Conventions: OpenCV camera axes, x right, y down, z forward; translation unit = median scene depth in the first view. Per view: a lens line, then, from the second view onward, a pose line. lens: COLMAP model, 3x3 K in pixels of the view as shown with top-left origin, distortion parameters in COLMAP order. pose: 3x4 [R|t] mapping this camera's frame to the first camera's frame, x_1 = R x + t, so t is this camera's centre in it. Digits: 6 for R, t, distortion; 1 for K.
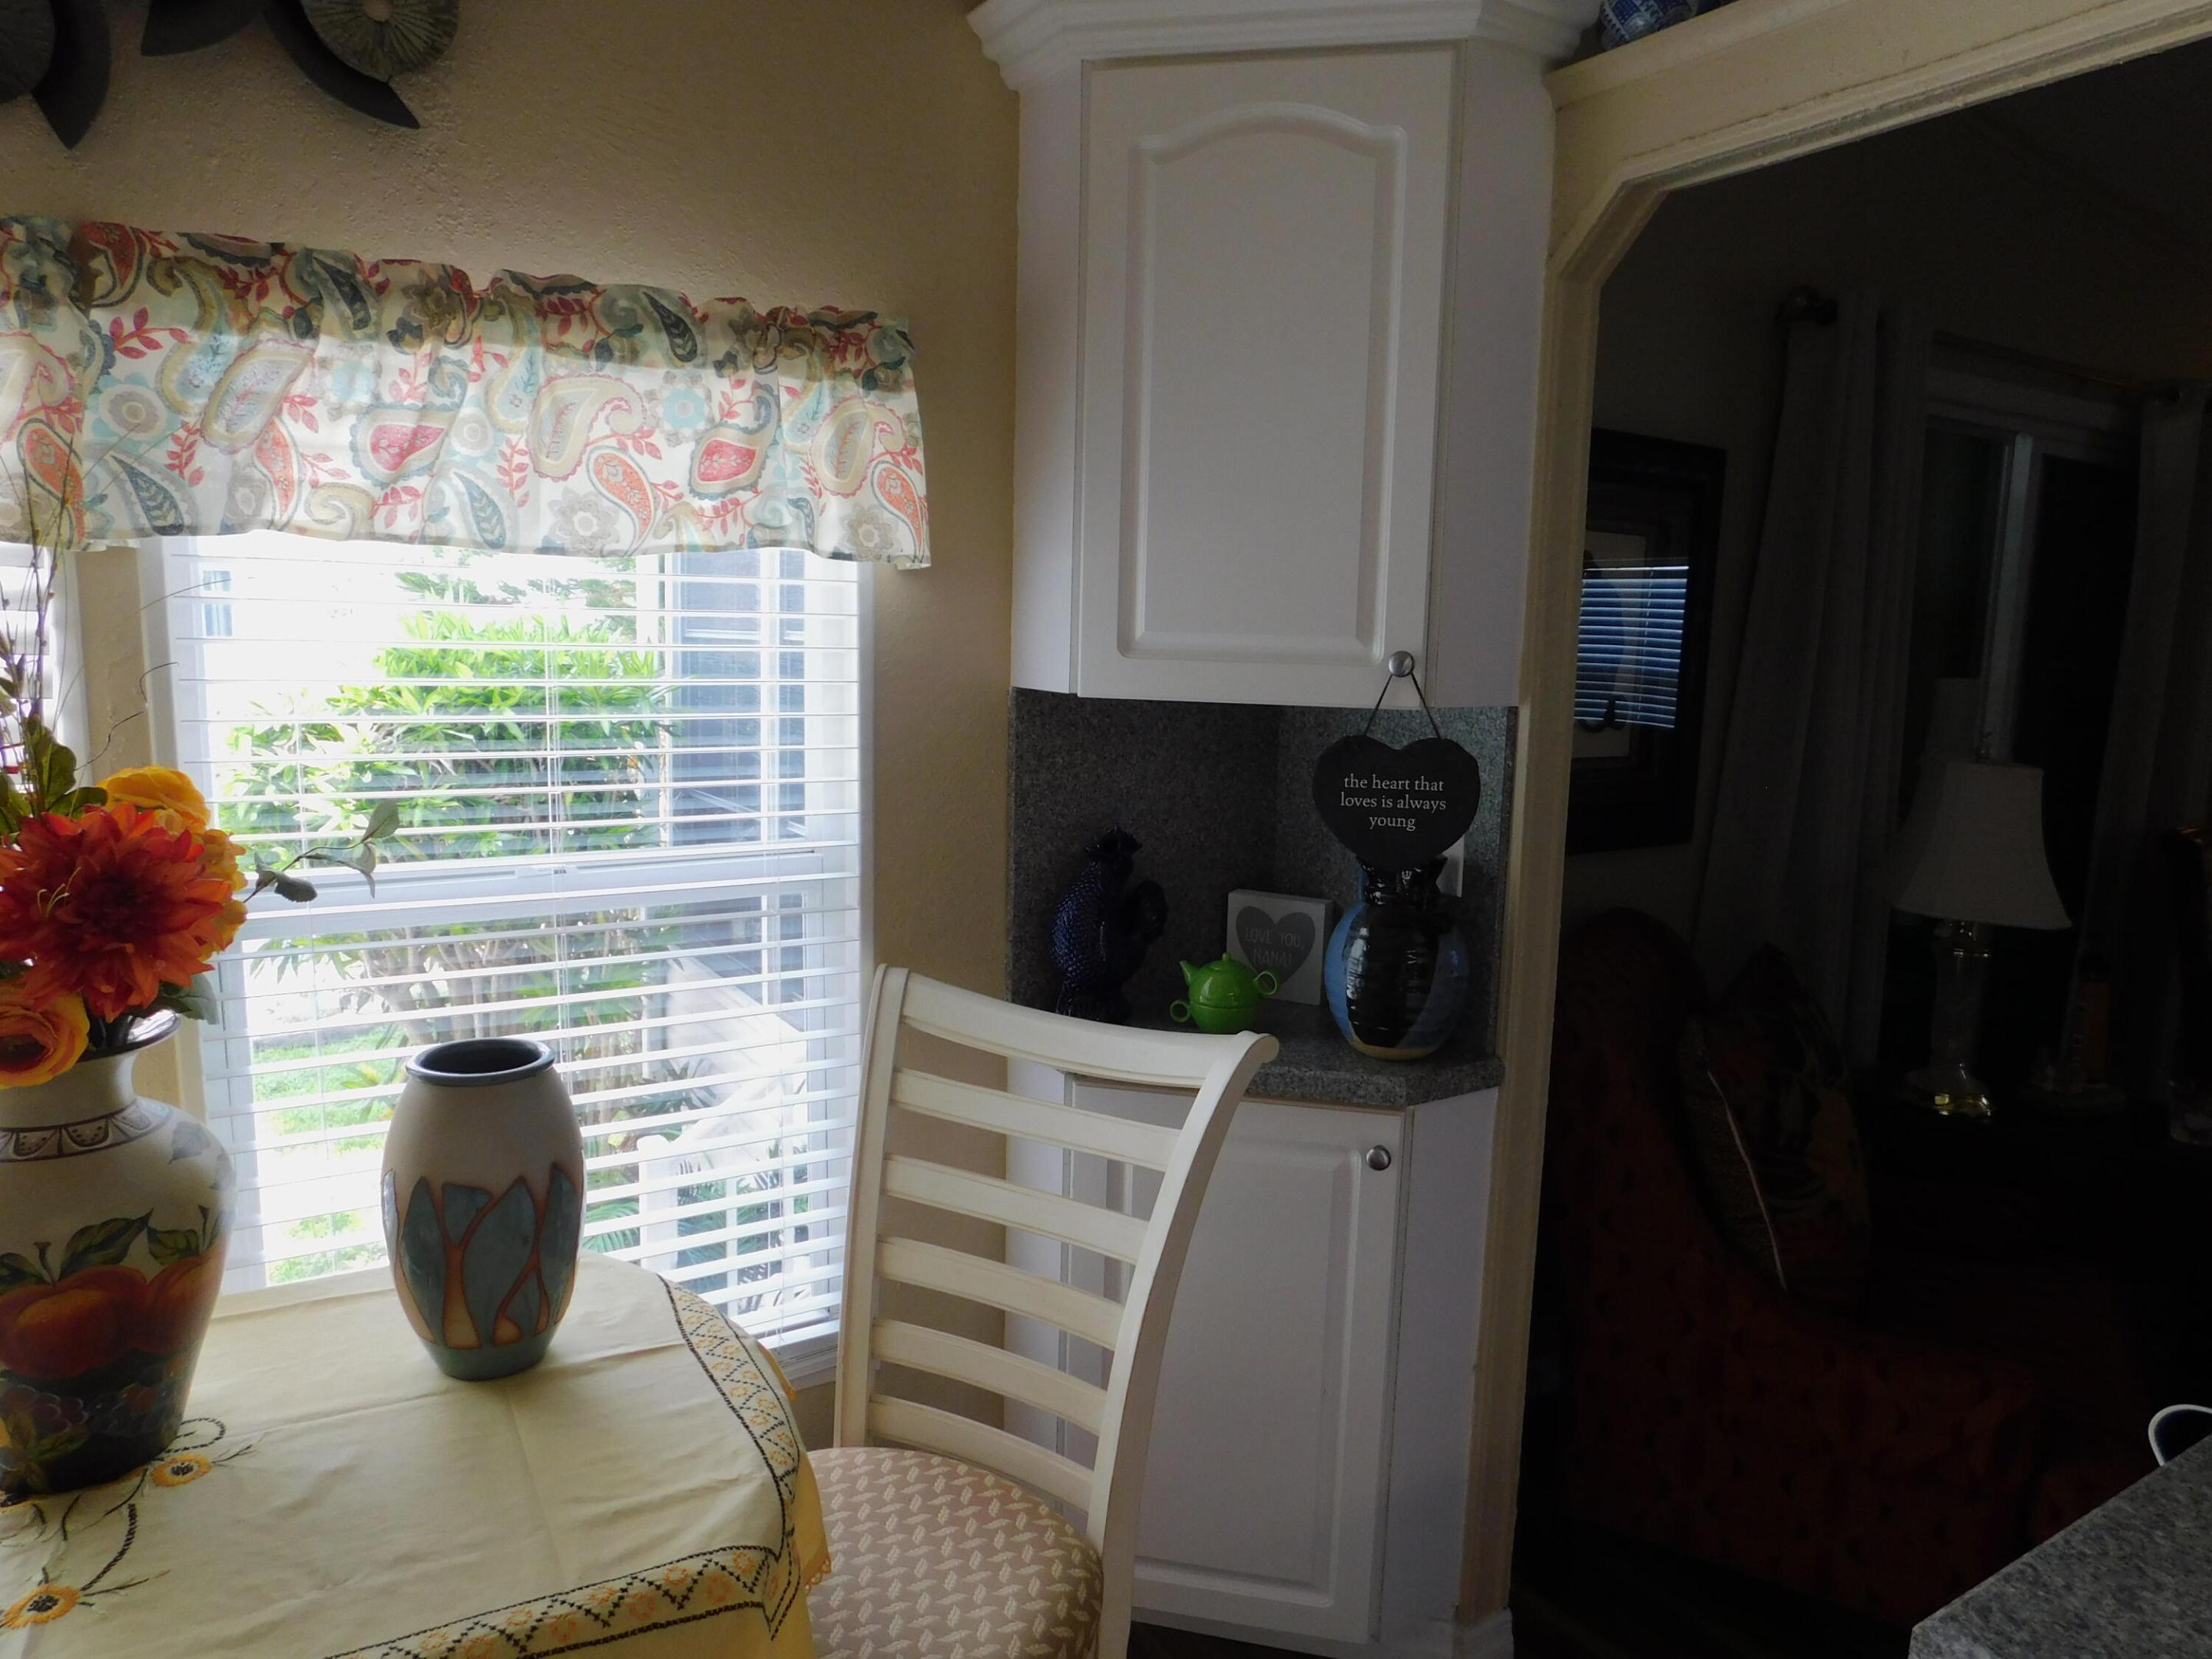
lens RADIAL K [[1462.6, 0, 1110.4], [0, 1462.6, 827.5], [0, 0, 1]] dist [-0.071491, 0.062144]
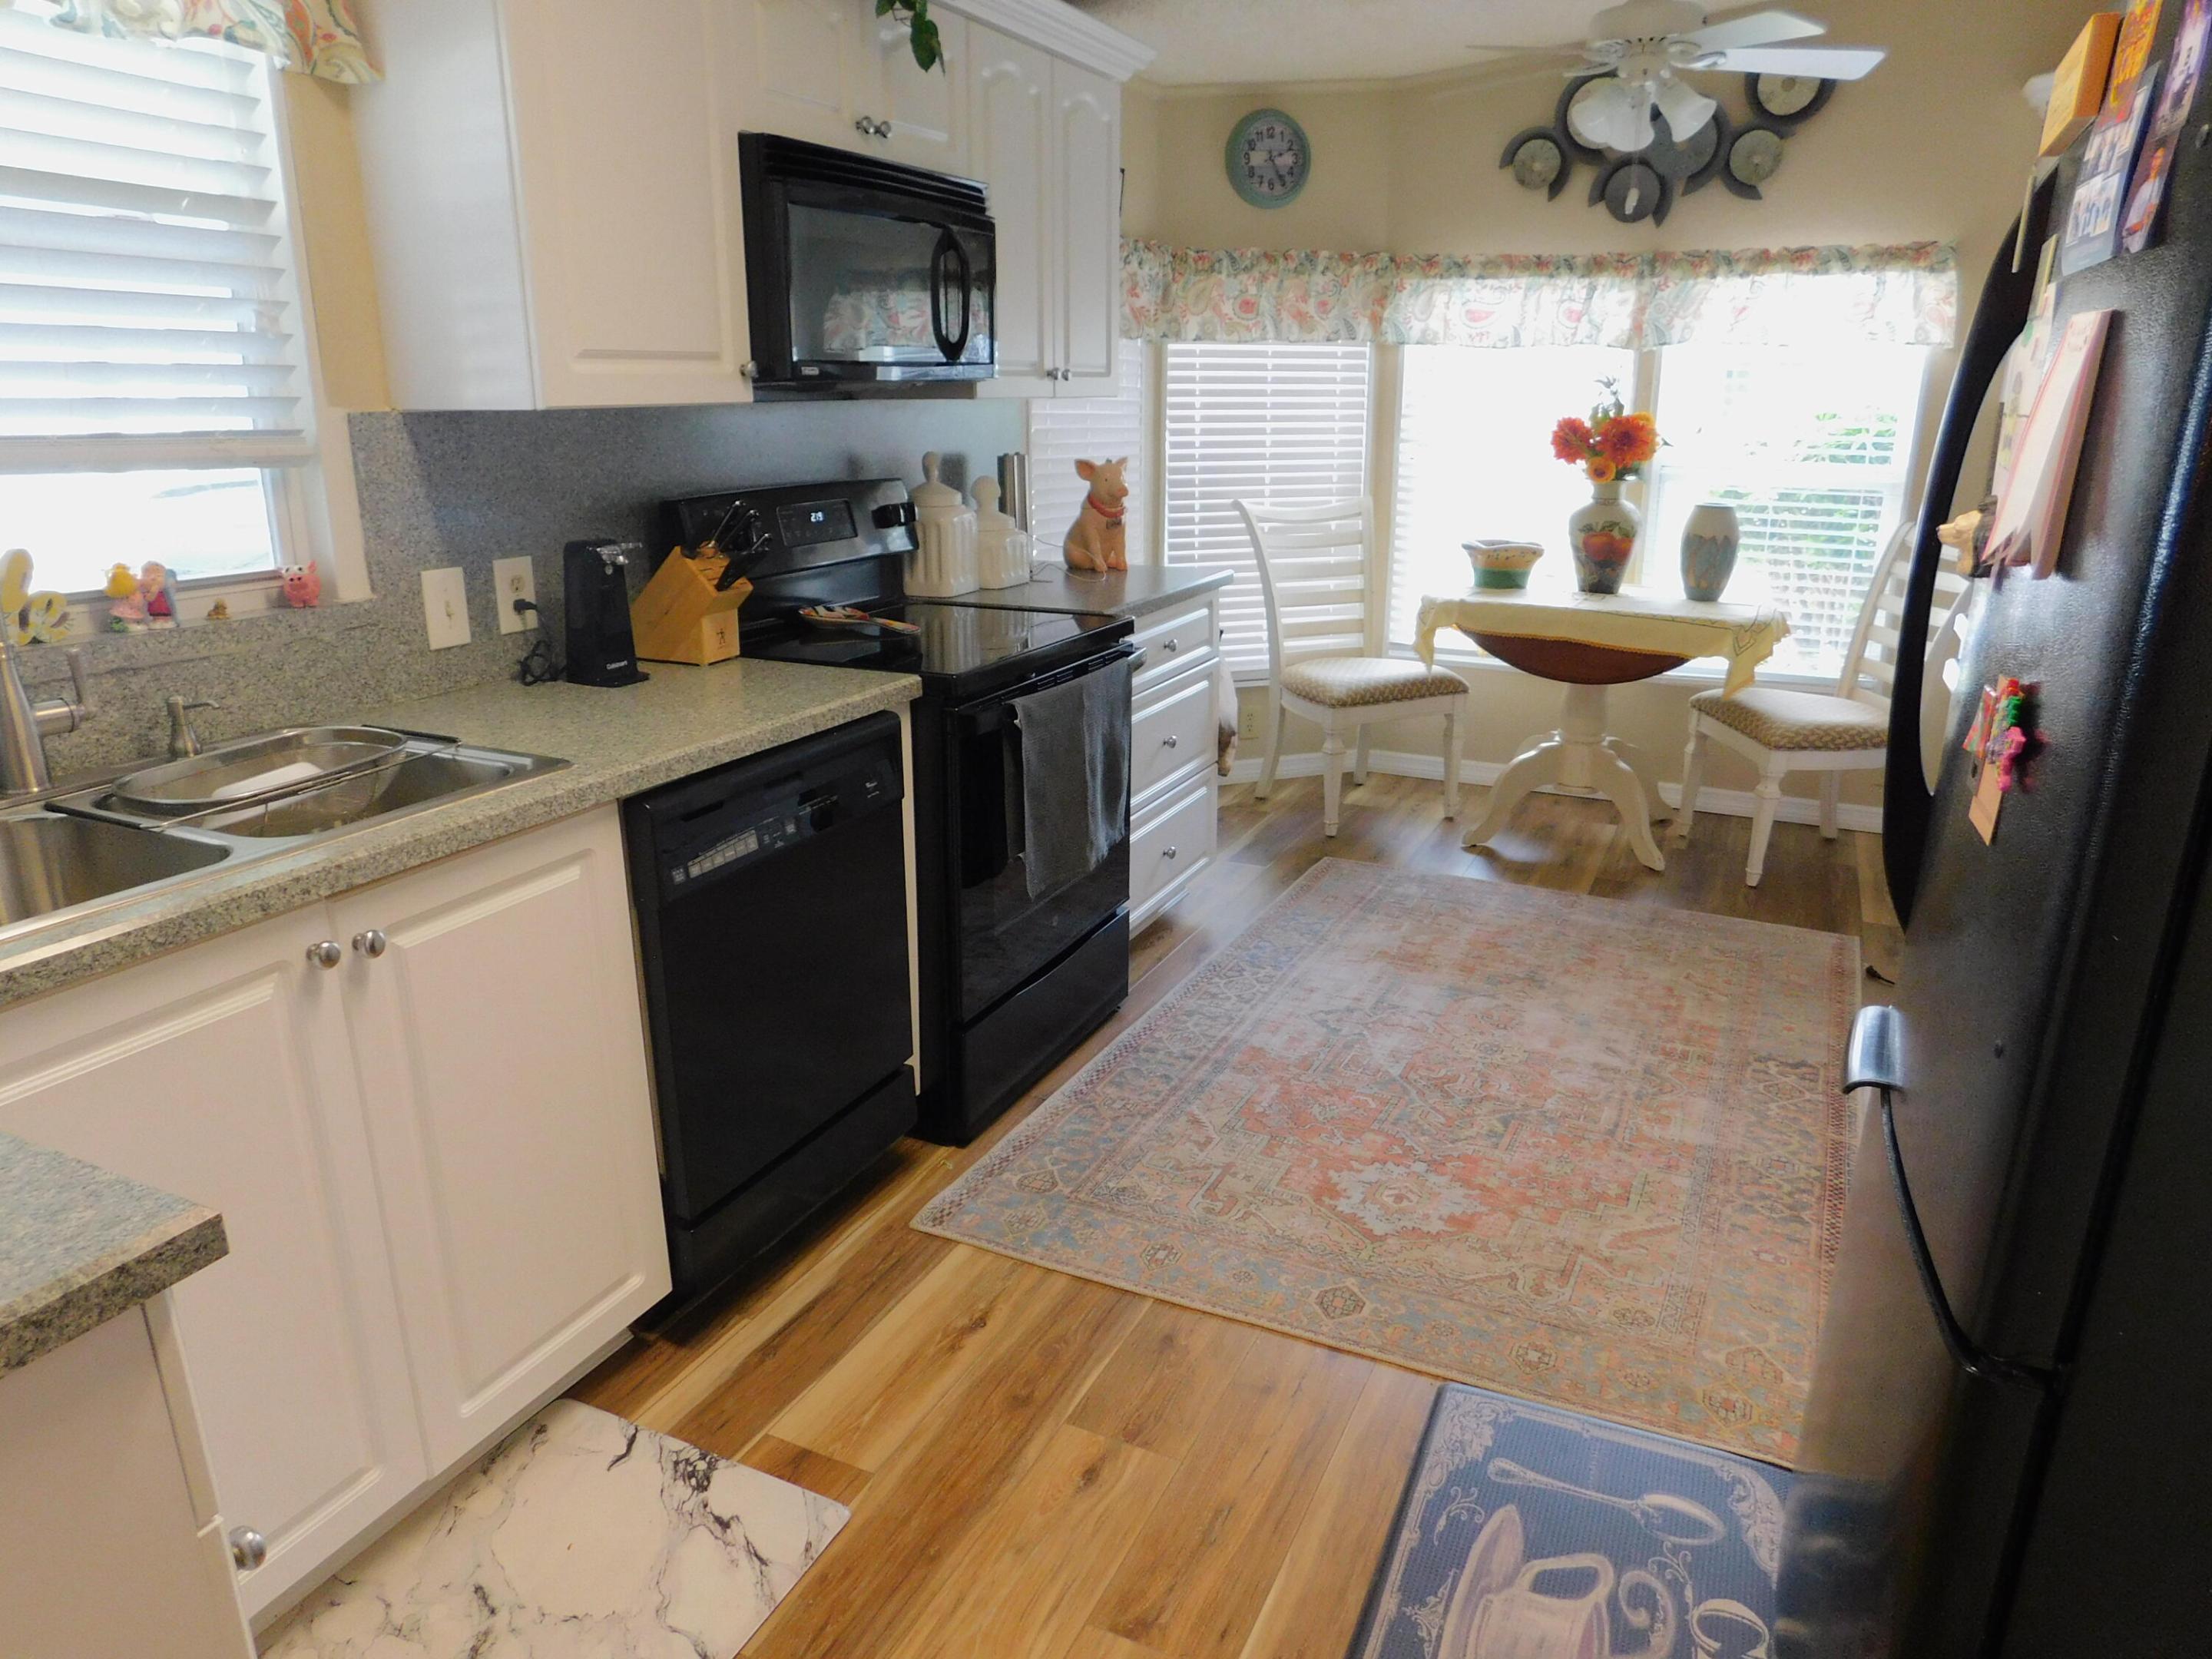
lens RADIAL K [[1462.6, 0, 1110.4], [0, 1462.6, 827.5], [0, 0, 1]] dist [-0.071491, 0.062144]
pose [[0.540929, 0.226850, -0.809898, 1.323246], [-0.110941, 0.973771, 0.198653, 0.297644], [0.833719, -0.017607, 0.551908, -1.587448]]
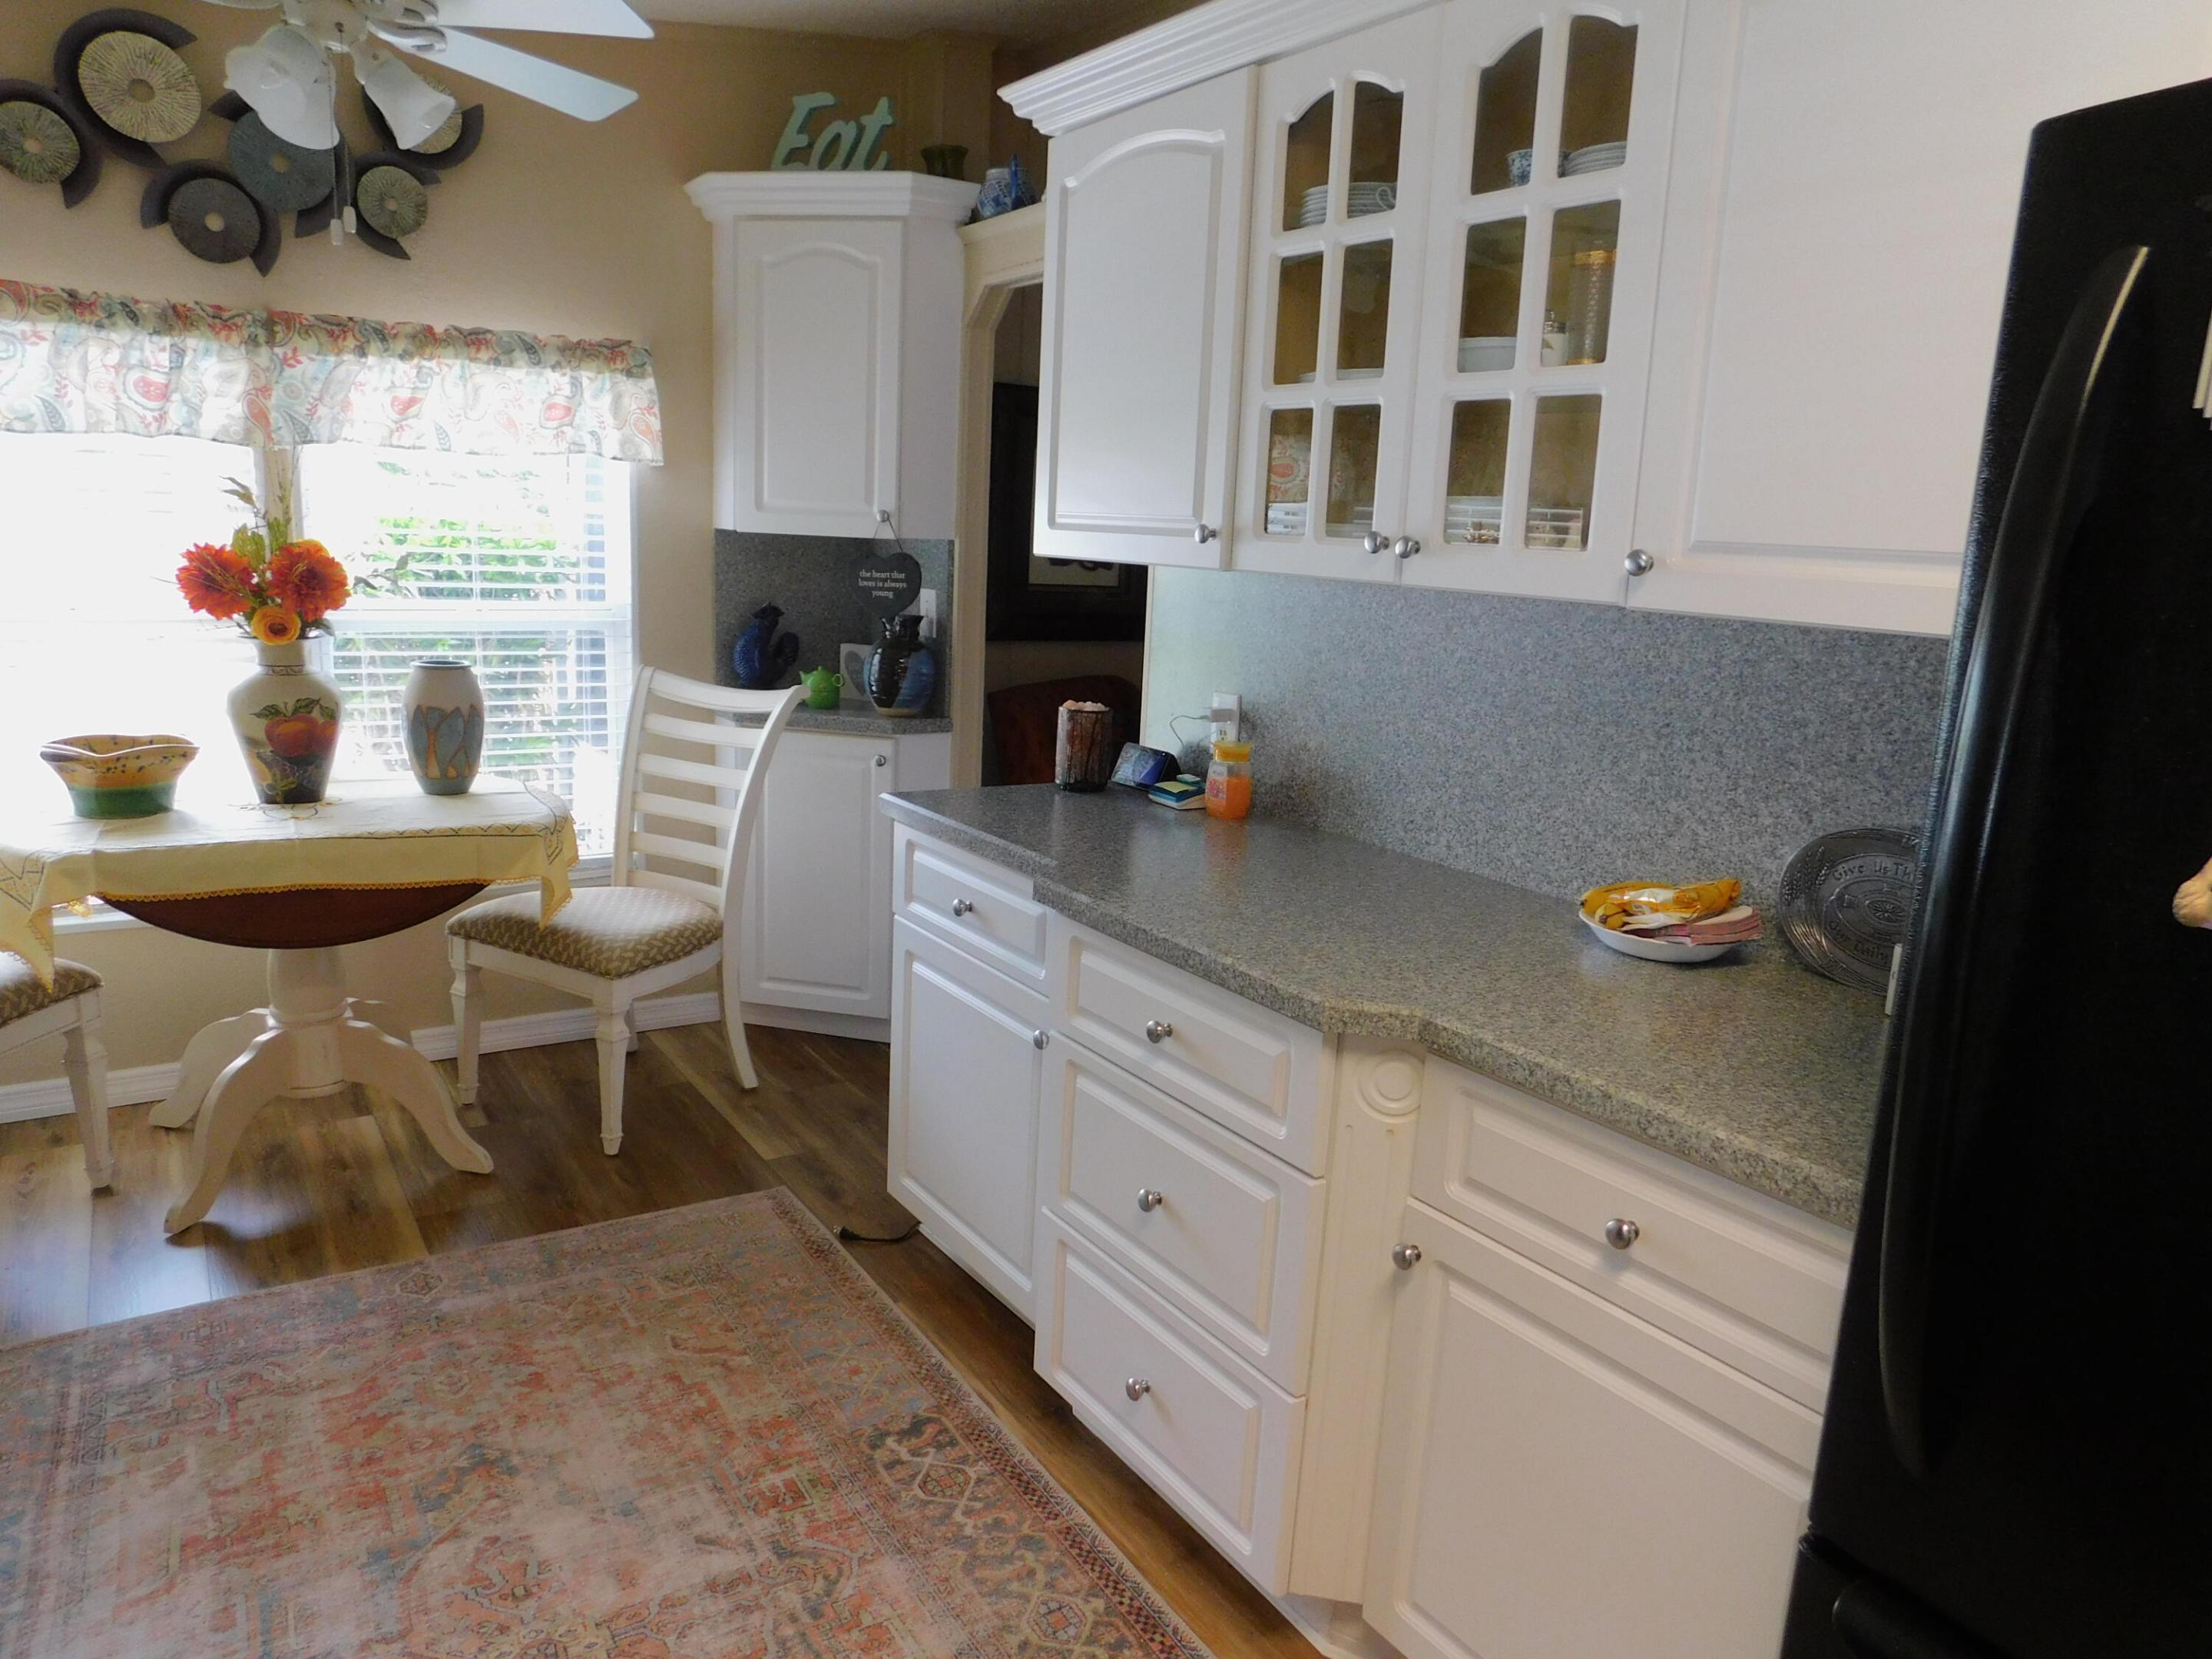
lens RADIAL K [[1462.6, 0, 1110.4], [0, 1462.6, 827.5], [0, 0, 1]] dist [-0.071491, 0.062144]
pose [[0.999395, 0.017839, 0.029866, 0.493334], [-0.019682, 0.997845, 0.062596, 0.205159], [-0.028685, -0.063146, 0.997592, -1.170330]]
